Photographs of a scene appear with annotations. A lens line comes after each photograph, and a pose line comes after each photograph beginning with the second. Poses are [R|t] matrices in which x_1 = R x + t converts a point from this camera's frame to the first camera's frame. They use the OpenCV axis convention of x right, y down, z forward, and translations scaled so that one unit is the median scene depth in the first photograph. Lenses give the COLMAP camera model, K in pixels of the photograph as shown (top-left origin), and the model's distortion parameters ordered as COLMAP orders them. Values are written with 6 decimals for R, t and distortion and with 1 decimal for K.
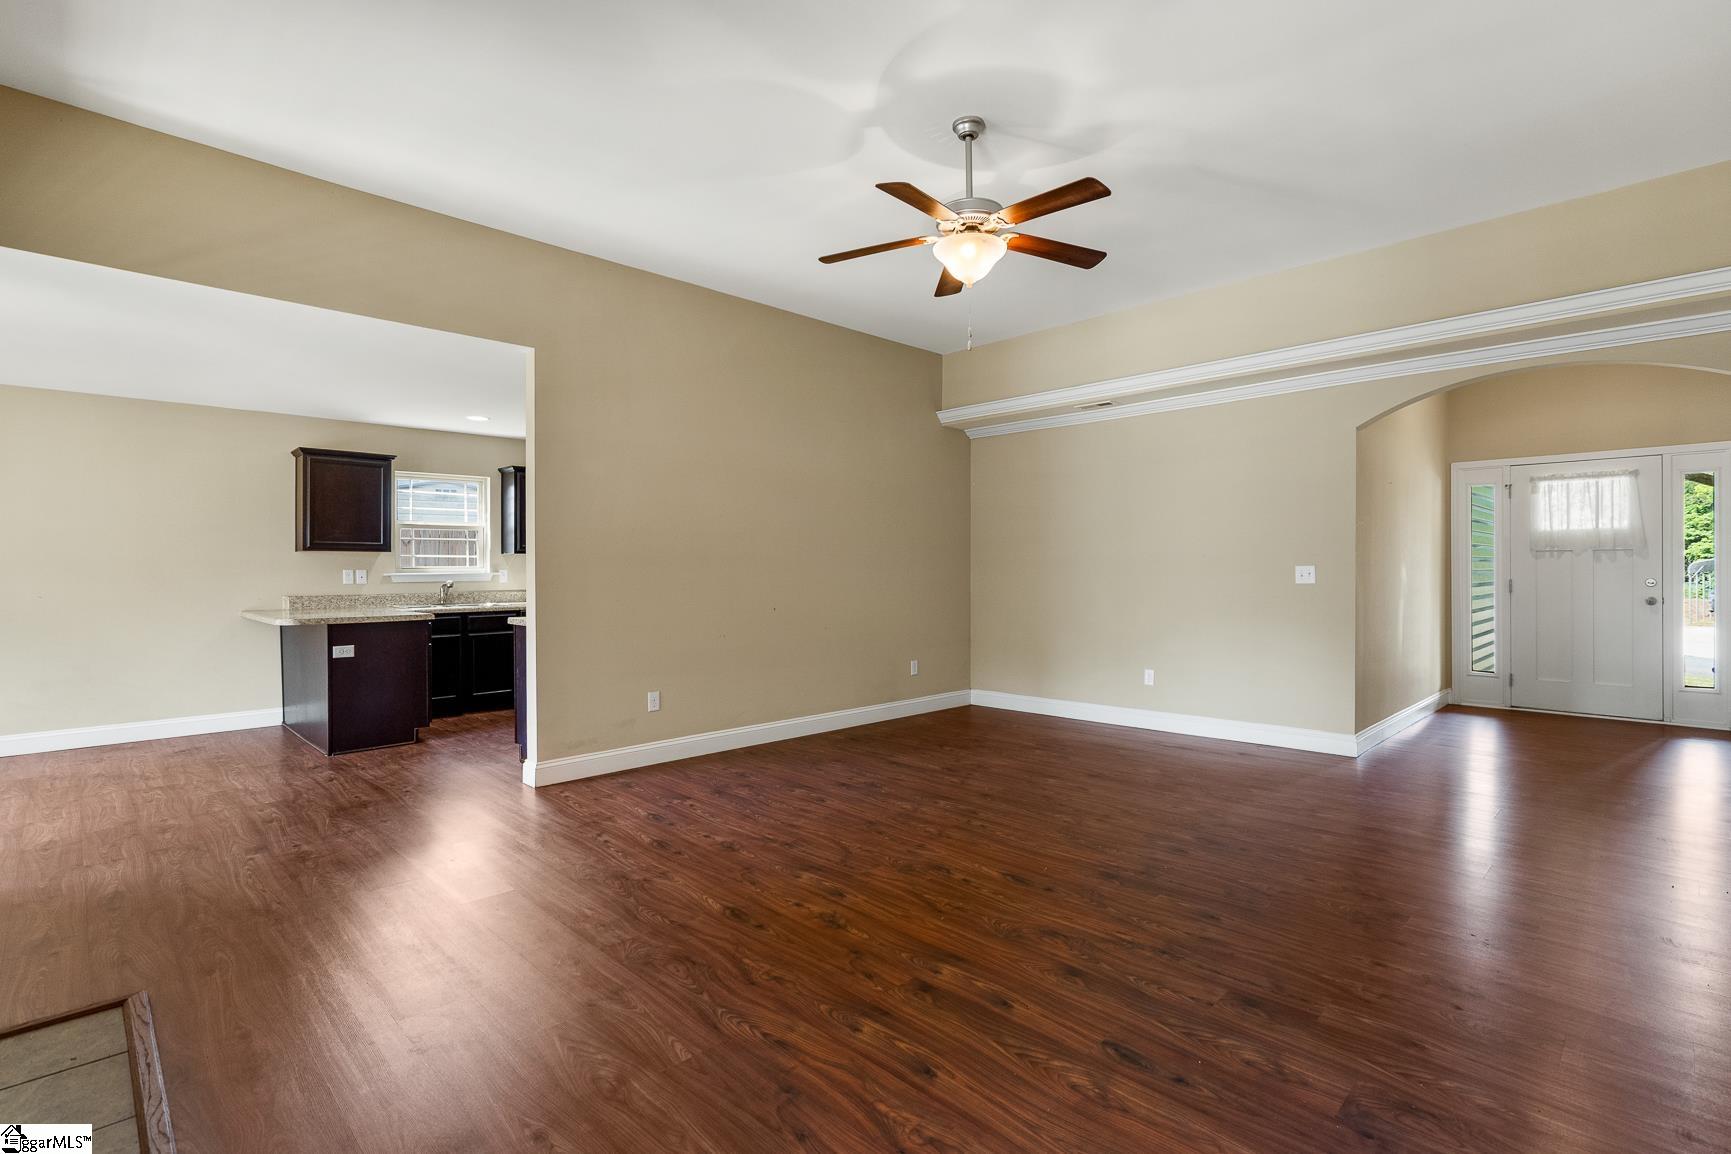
lens RADIAL K [[804.6, 0, 851.2], [0, 804.6, 575.2], [0, 0, 1]] dist [-0.002260, -0.000420]
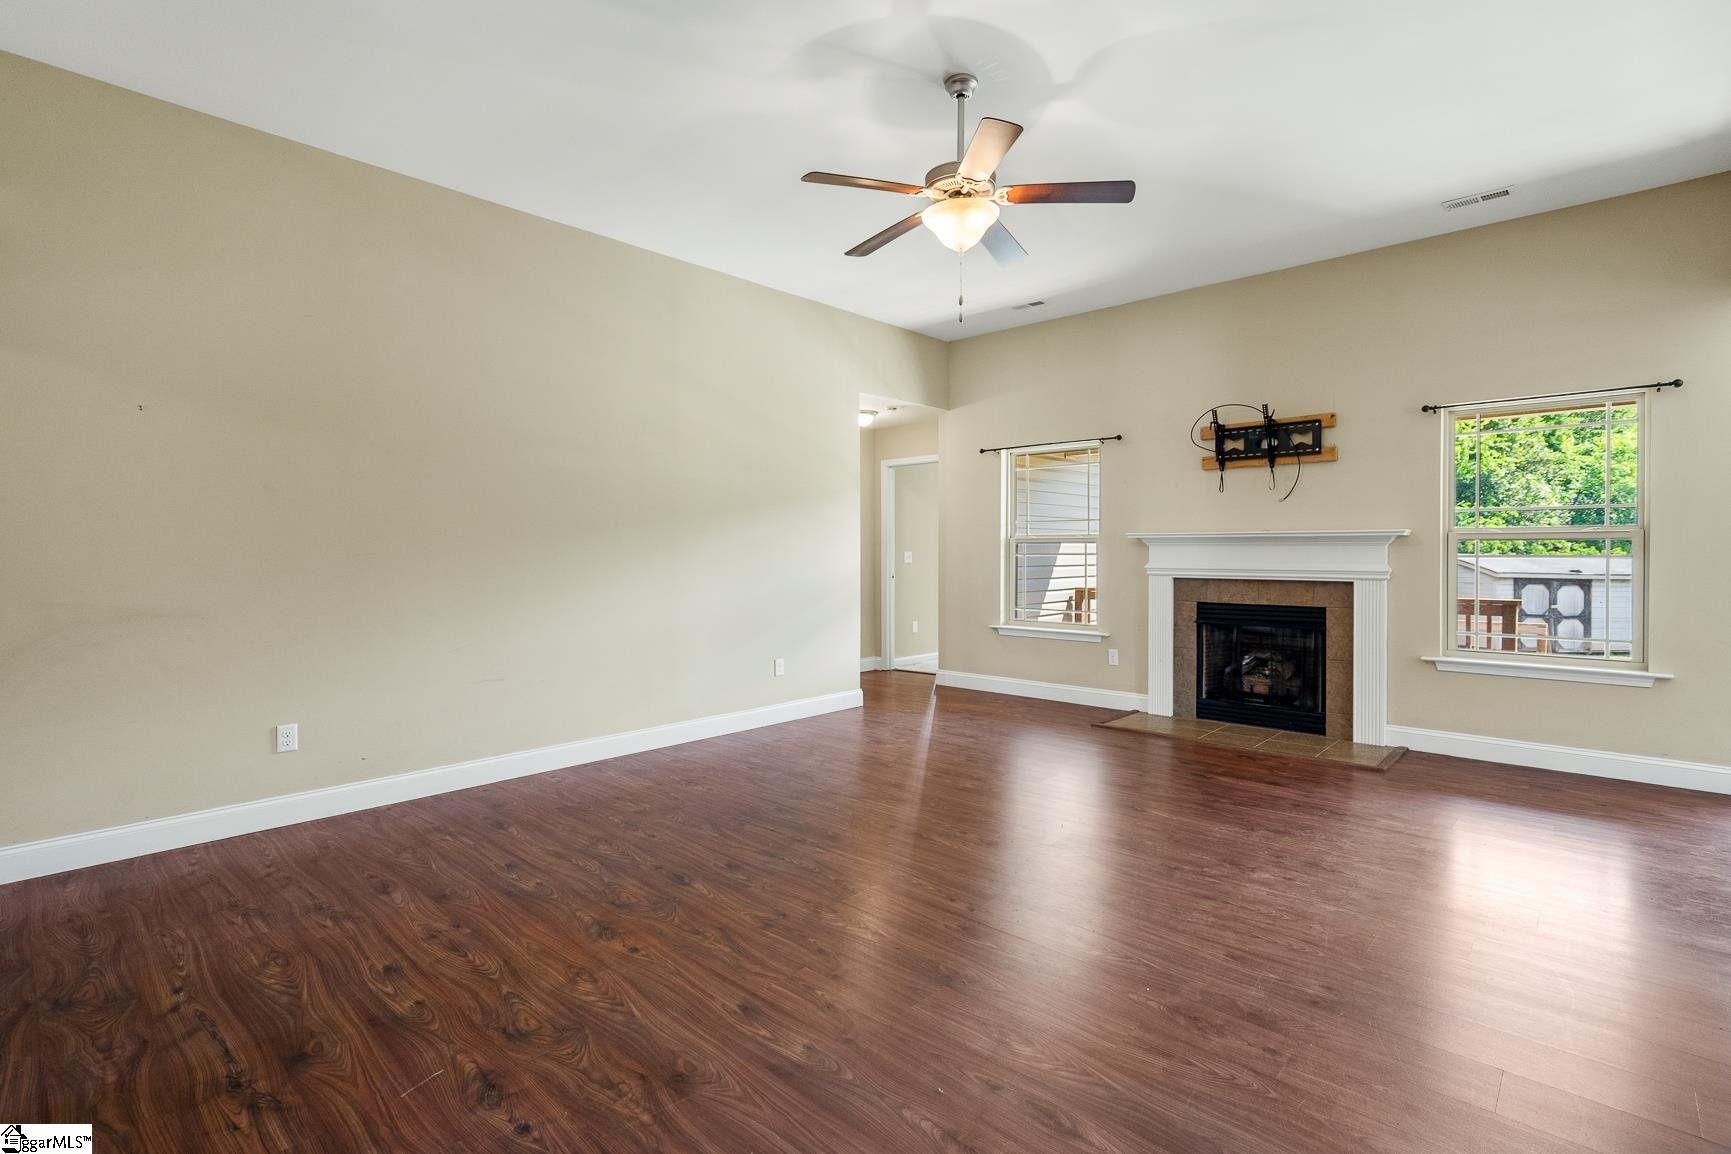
lens RADIAL K [[804.6, 0, 873.3], [0, 804.6, 553.4], [0, 0, 1]] dist [-0.002260, -0.000420]
pose [[-0.996130, 0.006255, -0.087667, 0.328725], [0.005549, 0.999950, 0.008293, -0.012726], [0.087714, 0.007774, -0.996115, 1.903864]]
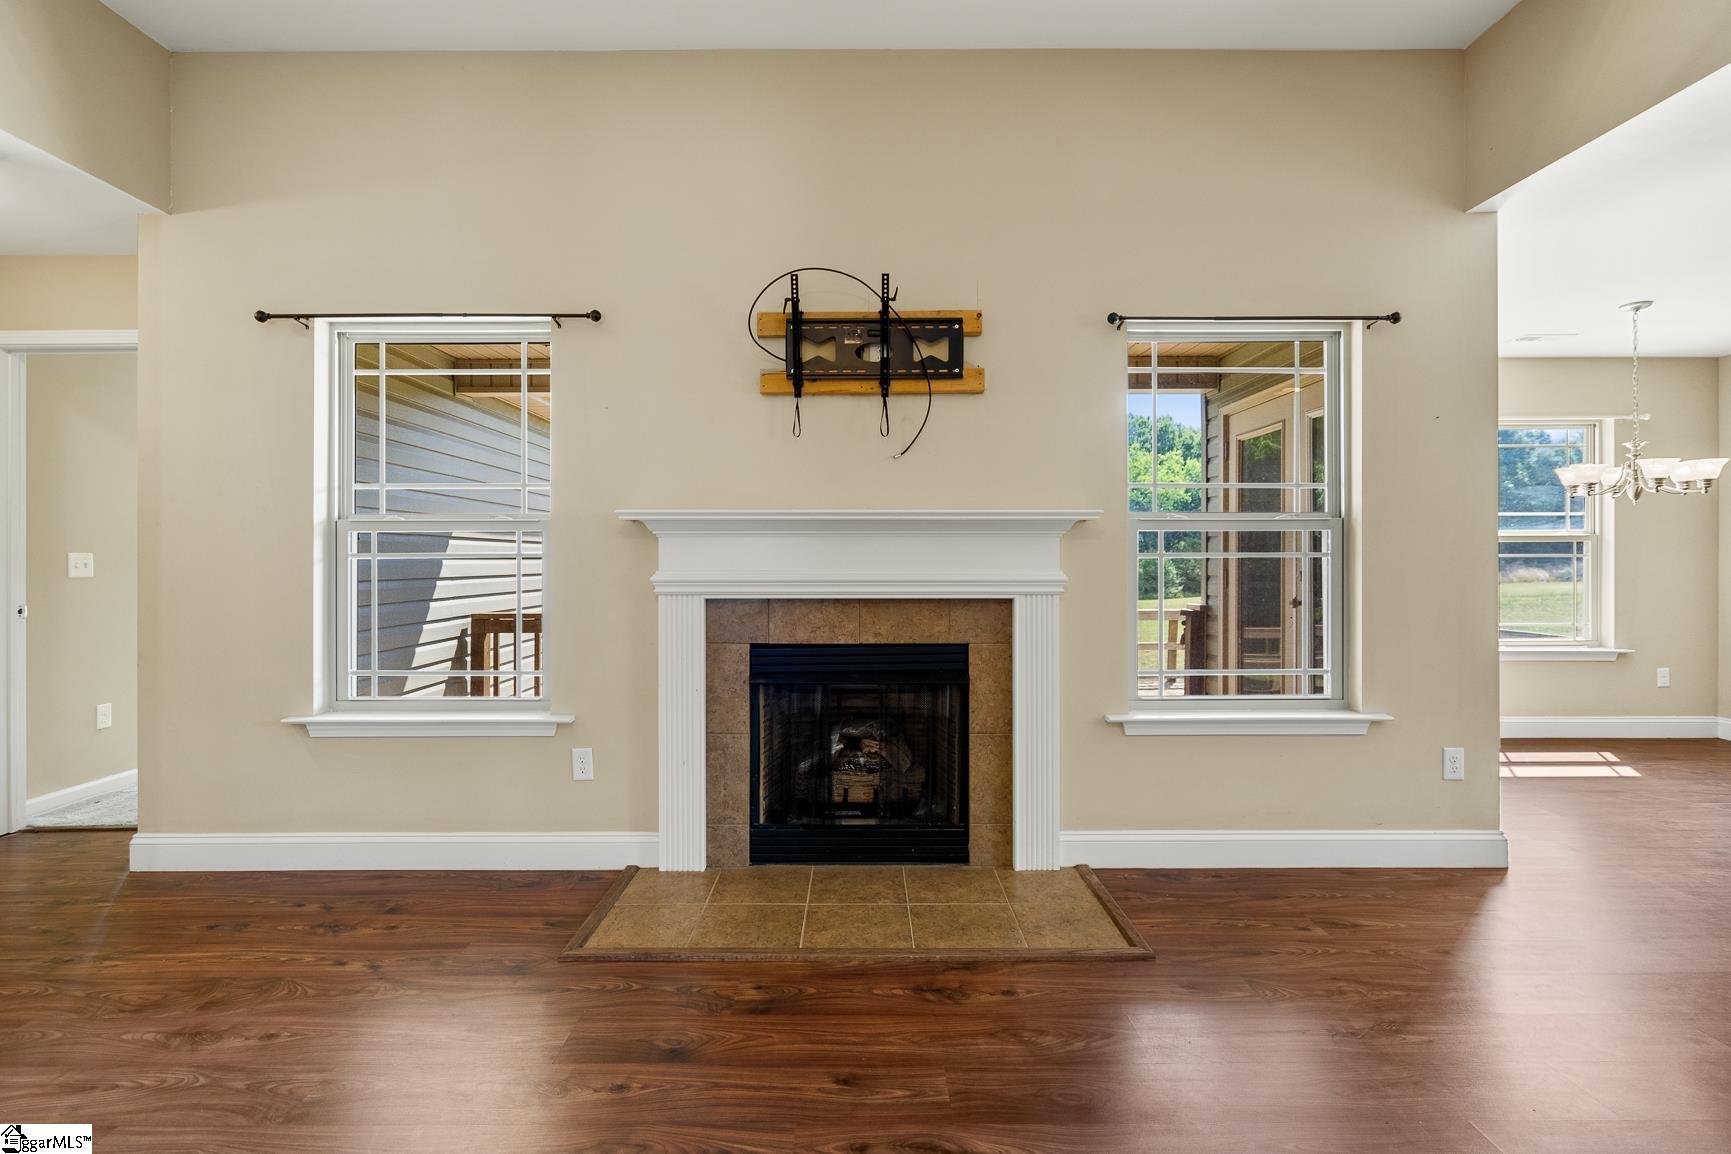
lens RADIAL K [[804.6, 0, 857.0], [0, 804.6, 558.3], [0, 0, 1]] dist [-0.002260, -0.000420]
pose [[-0.684840, 0.004956, -0.728676, 0.068173], [0.002161, 0.999986, 0.004771, 0.008721], [0.728690, 0.001692, -0.684842, 0.963326]]
